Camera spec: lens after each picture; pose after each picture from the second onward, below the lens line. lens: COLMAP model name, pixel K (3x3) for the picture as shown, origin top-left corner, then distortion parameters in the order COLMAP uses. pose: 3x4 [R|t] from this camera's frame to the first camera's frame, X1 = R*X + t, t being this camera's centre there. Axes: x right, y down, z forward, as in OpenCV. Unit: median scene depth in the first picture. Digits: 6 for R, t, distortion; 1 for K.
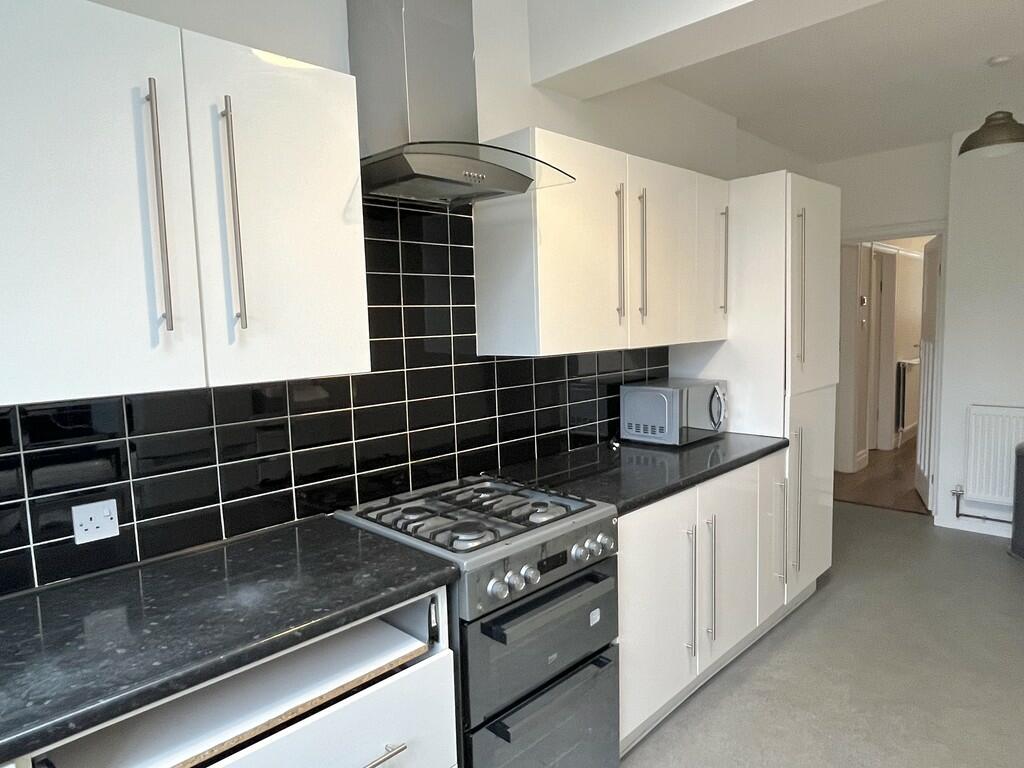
lens RADIAL K [[643.0, 0, 512.0], [0, 643.0, 384.0], [0, 0, 1]] dist [-0.094515, 0.000048]
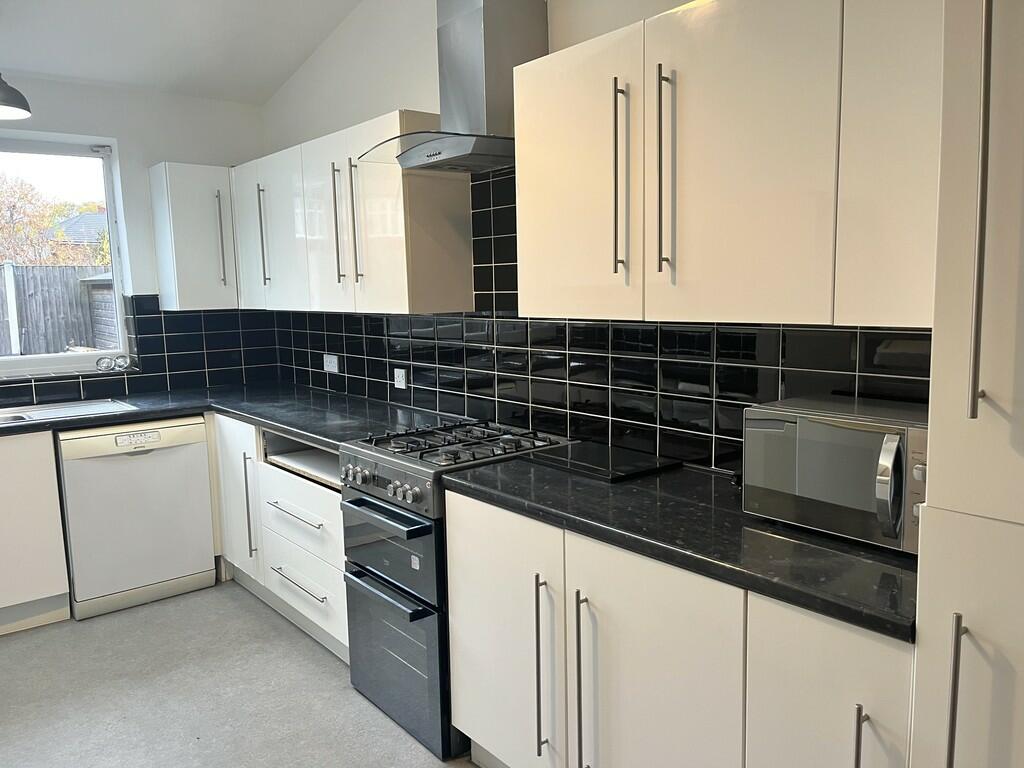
lens RADIAL K [[787.6, 0, 512.0], [0, 787.6, 384.0], [0, 0, 1]] dist [0.003784, 0.000455]
pose [[-0.096522, 0.175337, -0.979766, 1.507300], [-0.067508, 0.980942, 0.182198, -0.201273], [0.993039, 0.083728, -0.082846, 1.373519]]
